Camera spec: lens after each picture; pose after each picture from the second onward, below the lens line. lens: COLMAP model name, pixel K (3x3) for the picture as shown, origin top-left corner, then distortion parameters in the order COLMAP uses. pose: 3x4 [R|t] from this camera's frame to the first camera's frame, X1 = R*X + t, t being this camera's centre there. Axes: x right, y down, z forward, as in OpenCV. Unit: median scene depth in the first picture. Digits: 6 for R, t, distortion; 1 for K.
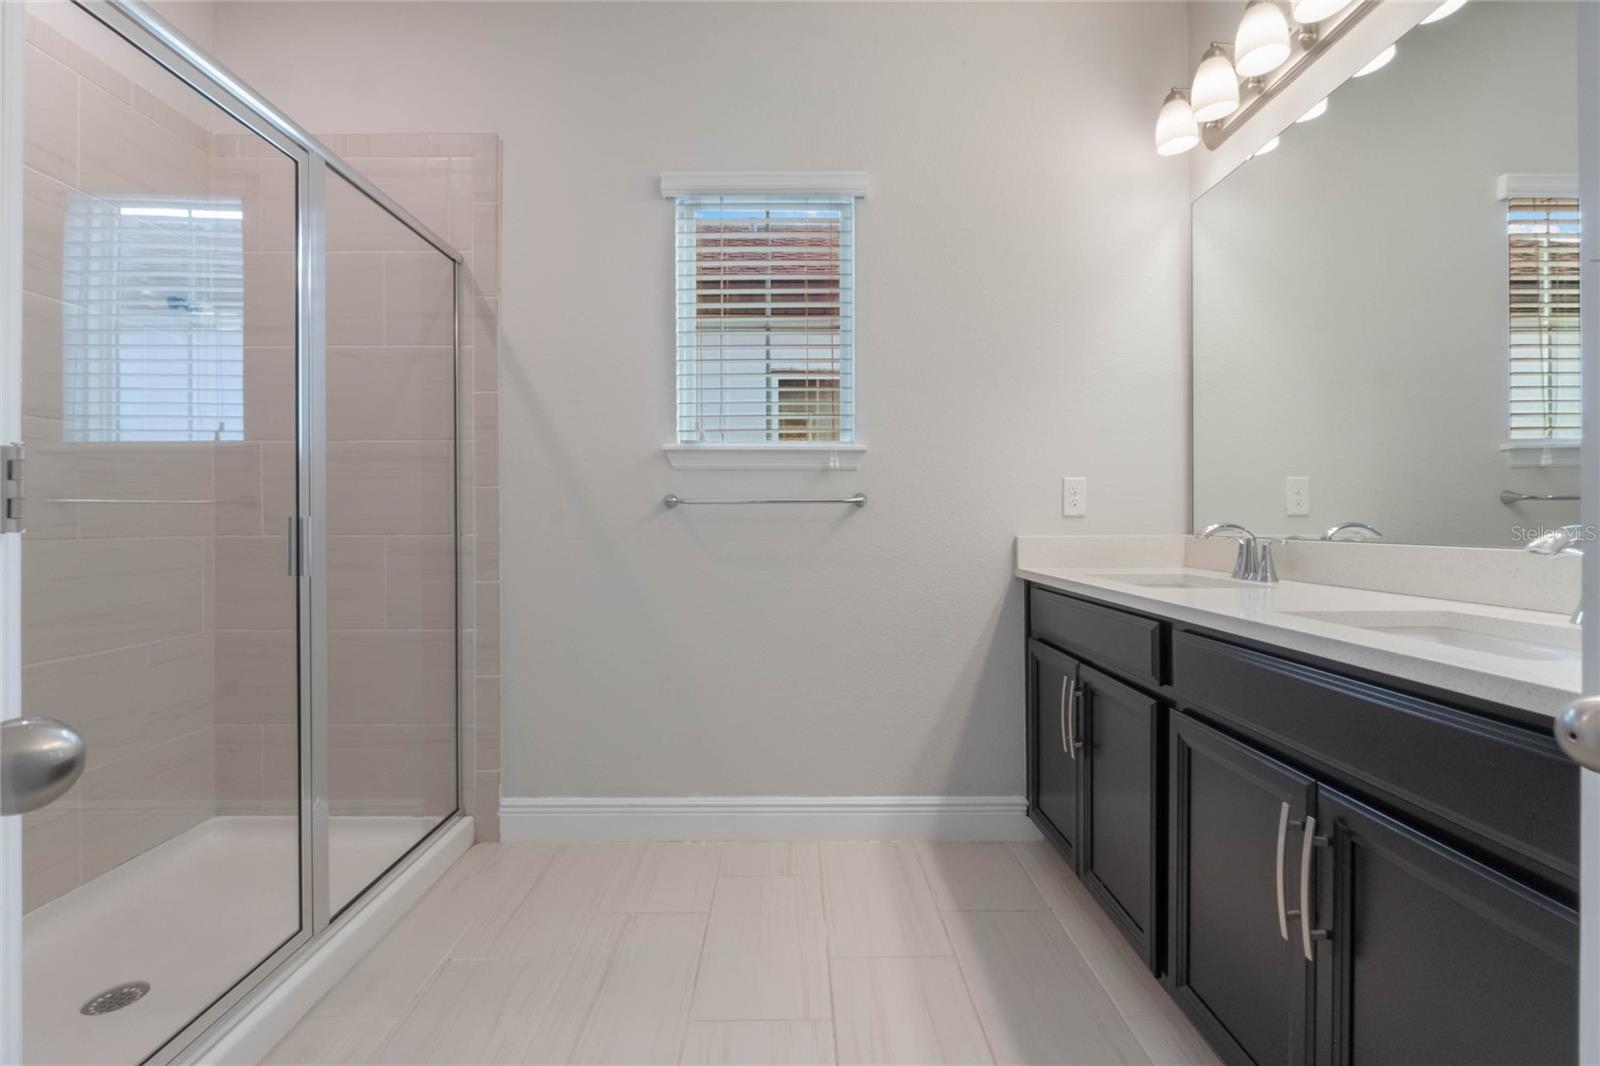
lens RADIAL K [[676.2, 0, 796.5], [0, 676.2, 525.6], [0, 0, 1]] dist [-0.000292, 0.000063]
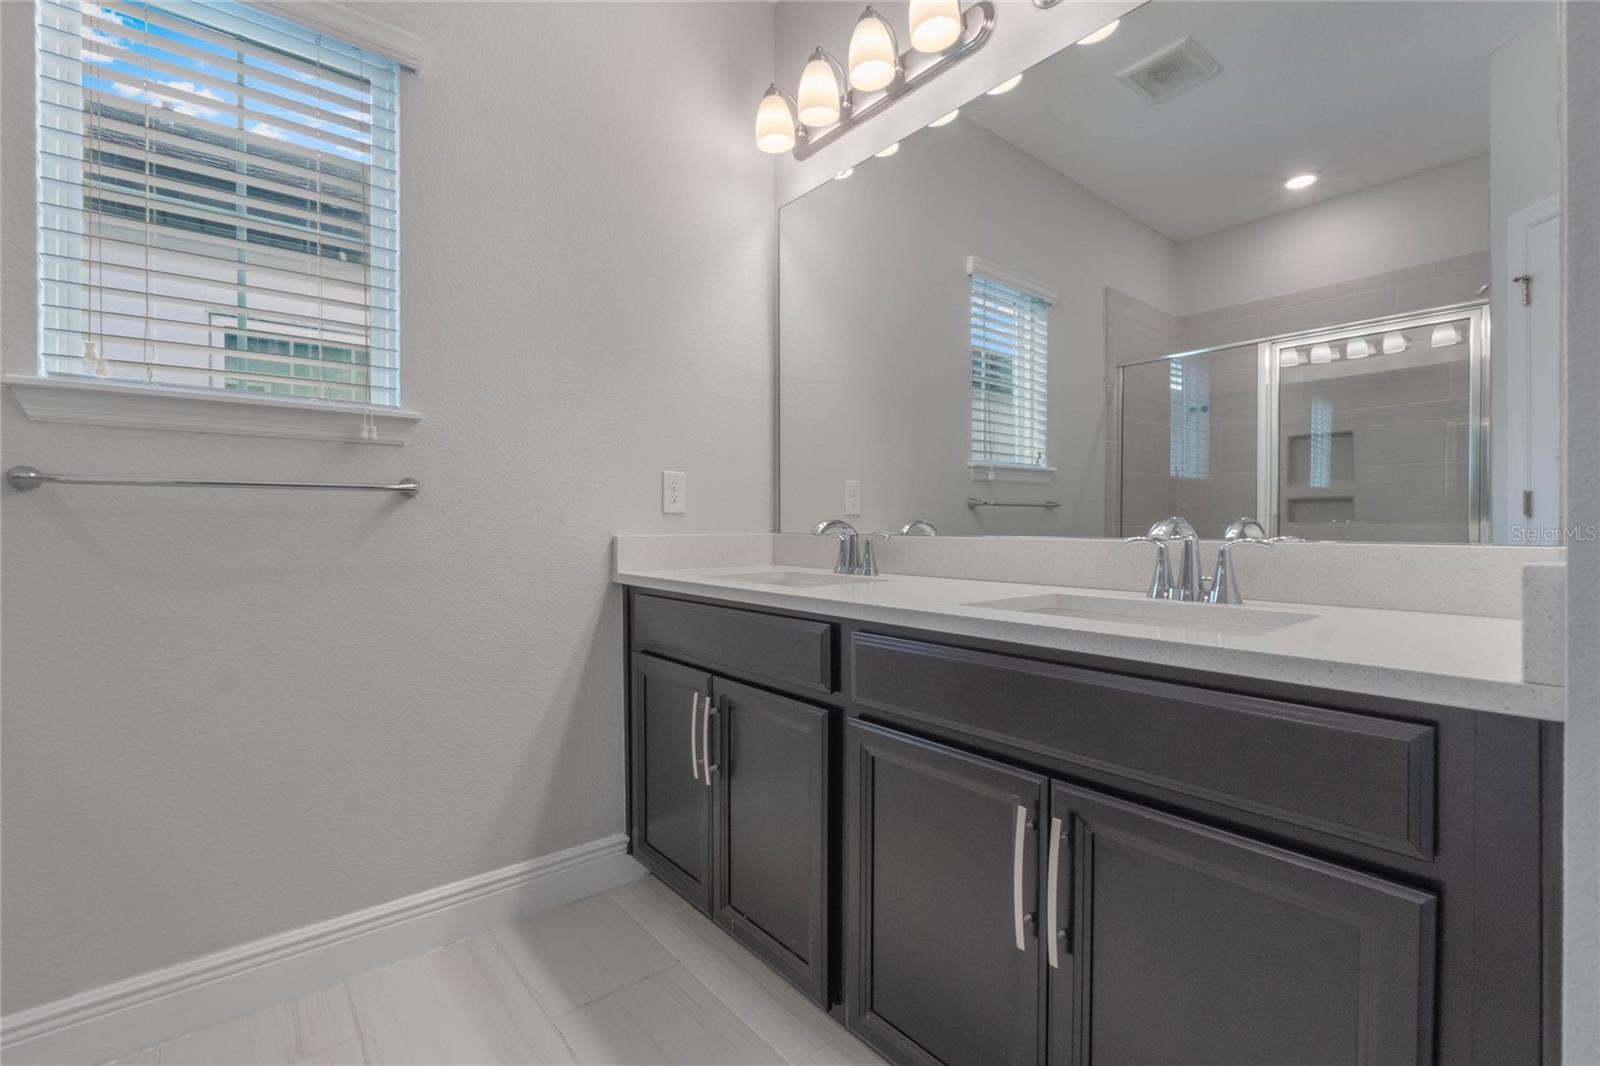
lens RADIAL K [[688.2, 0, 800.0], [0, 688.2, 533.0], [0, 0, 1]] dist [-0.002639, -0.000219]
pose [[0.777454, -0.005372, 0.628916, -0.046049], [0.001958, 0.999979, 0.006121, 0.007306], [-0.628936, -0.003527, 0.777449, 0.168233]]
